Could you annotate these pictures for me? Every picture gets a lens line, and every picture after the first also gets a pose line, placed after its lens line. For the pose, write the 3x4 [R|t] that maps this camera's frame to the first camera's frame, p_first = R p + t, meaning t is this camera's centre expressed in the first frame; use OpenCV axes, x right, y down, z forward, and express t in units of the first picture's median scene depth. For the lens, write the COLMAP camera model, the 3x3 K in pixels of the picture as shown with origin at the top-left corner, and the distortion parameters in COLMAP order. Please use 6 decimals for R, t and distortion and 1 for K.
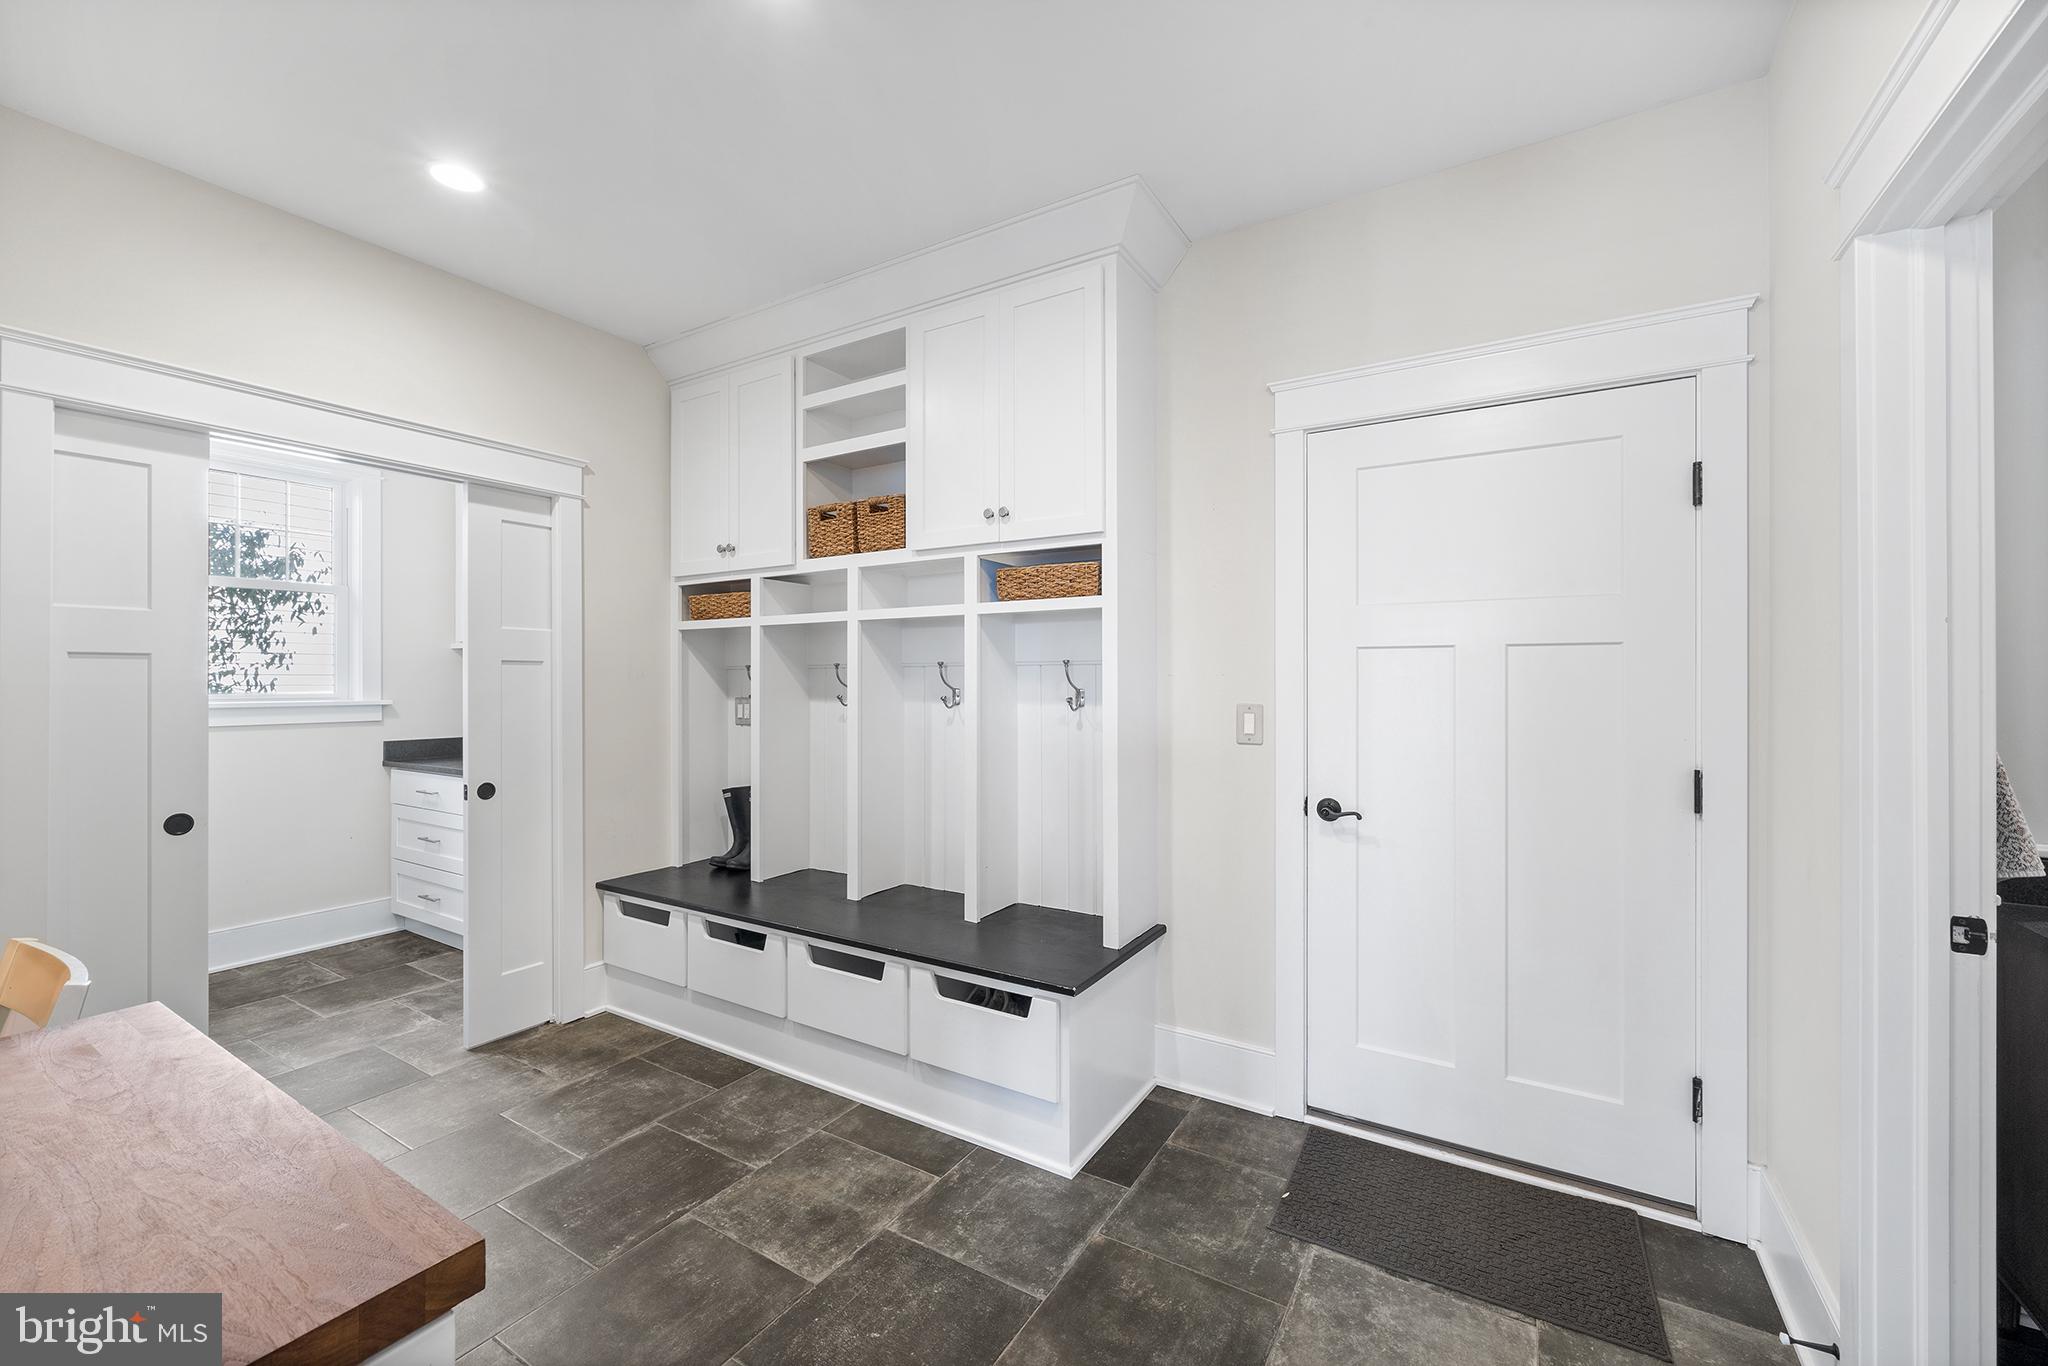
lens RADIAL K [[824.2, 0, 1024.0], [0, 824.2, 683.0], [0, 0, 1]] dist [-0.000143, 0.000013]
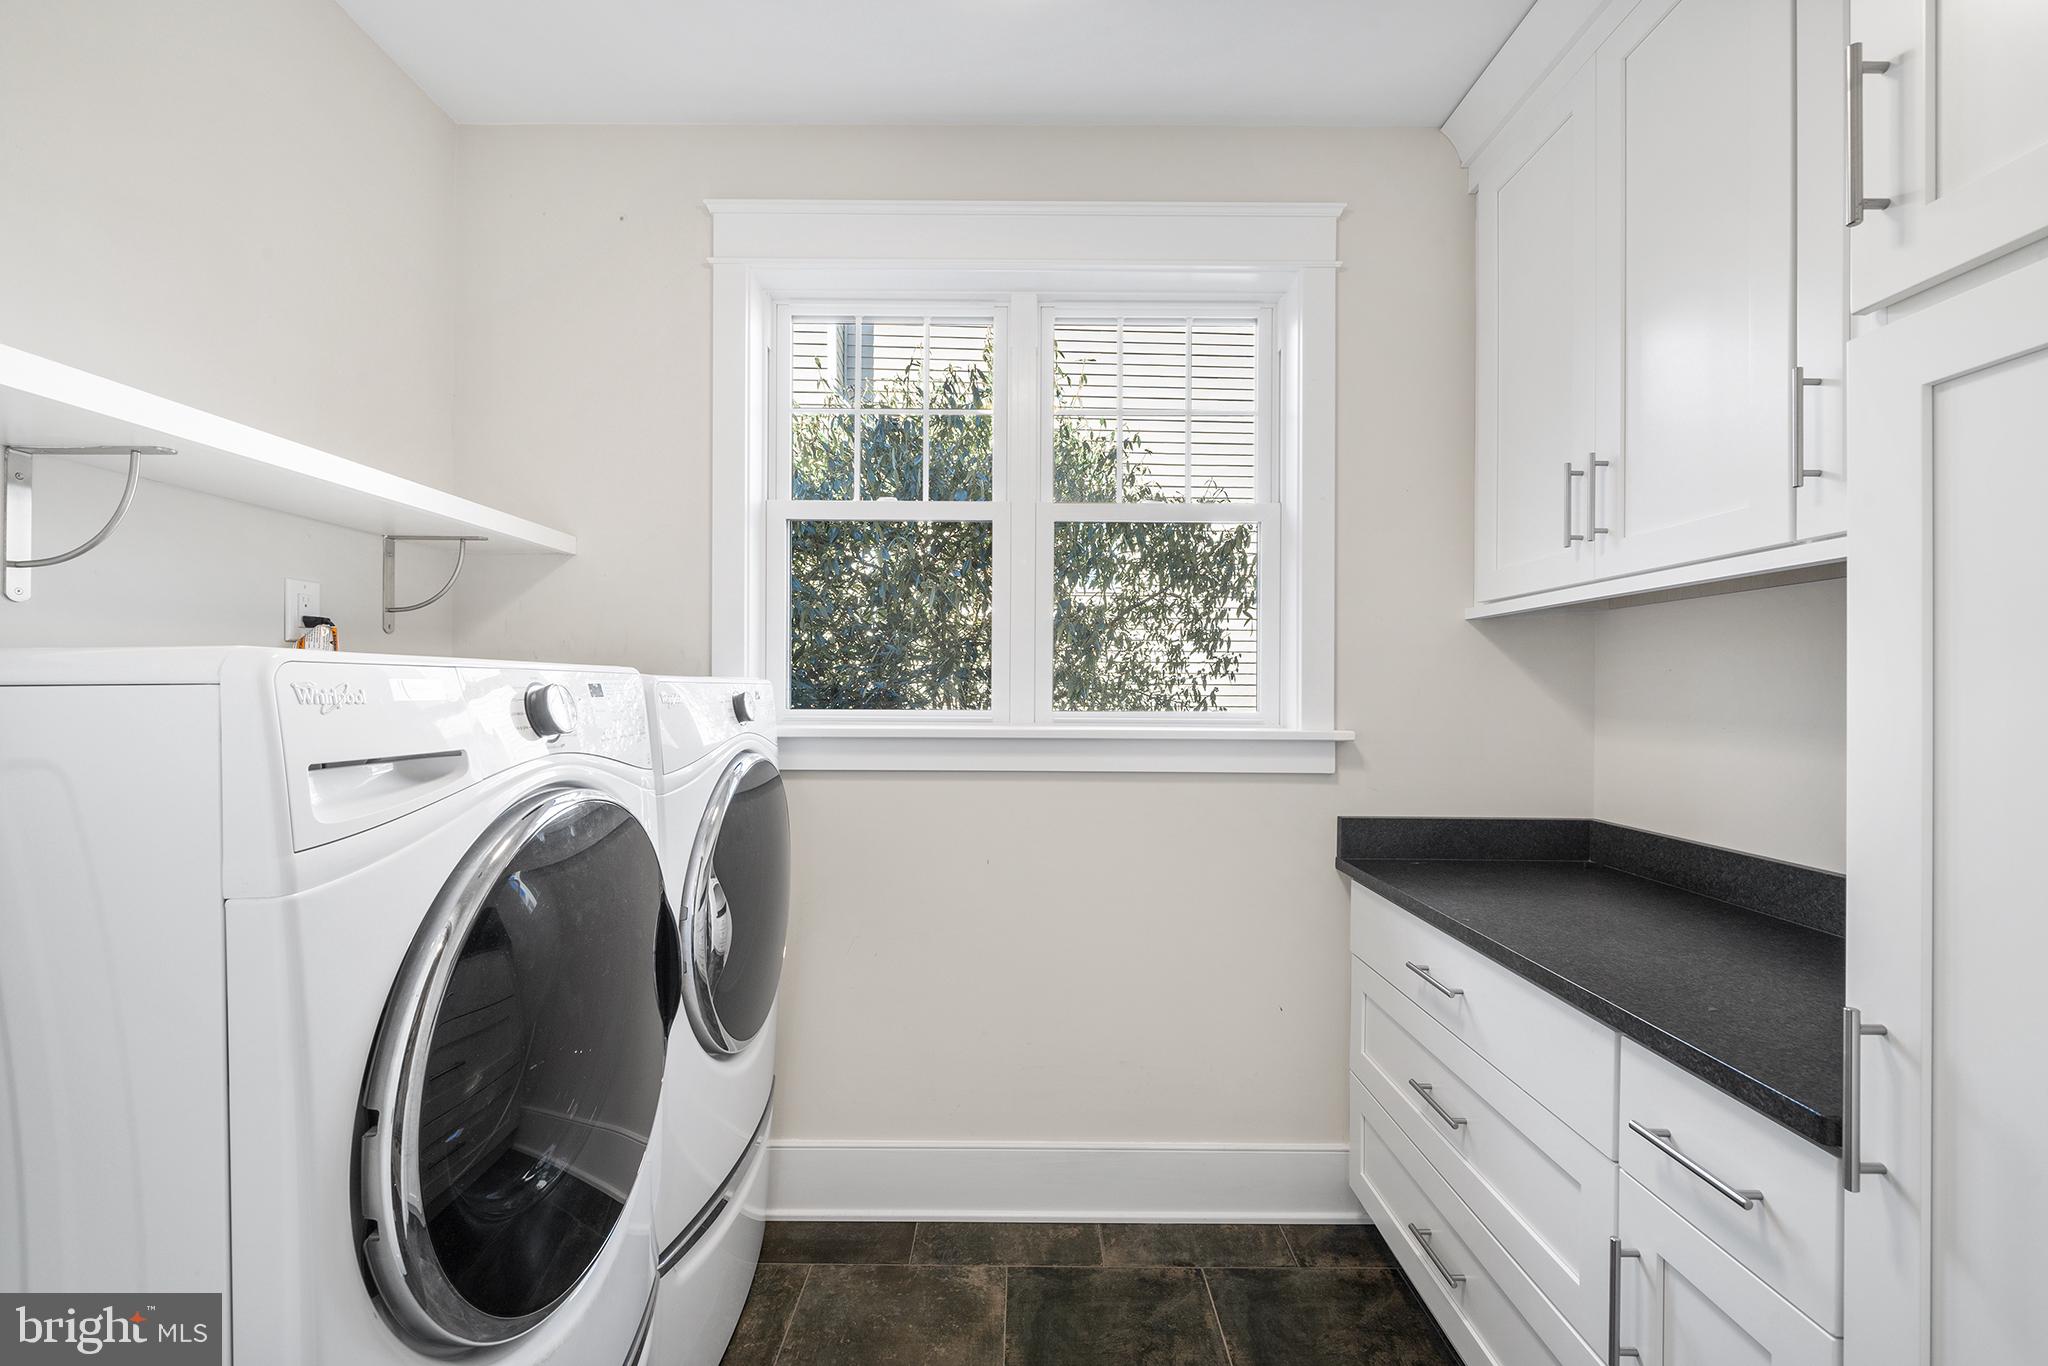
lens RADIAL K [[824.2, 0, 1024.0], [0, 824.2, 683.0], [0, 0, 1]] dist [-0.000143, 0.000013]
pose [[0.525154, -0.005628, -0.850989, -0.461635], [-0.009996, 0.999868, -0.012781, 0.000832], [0.850949, 0.015218, 0.525028, 0.587987]]
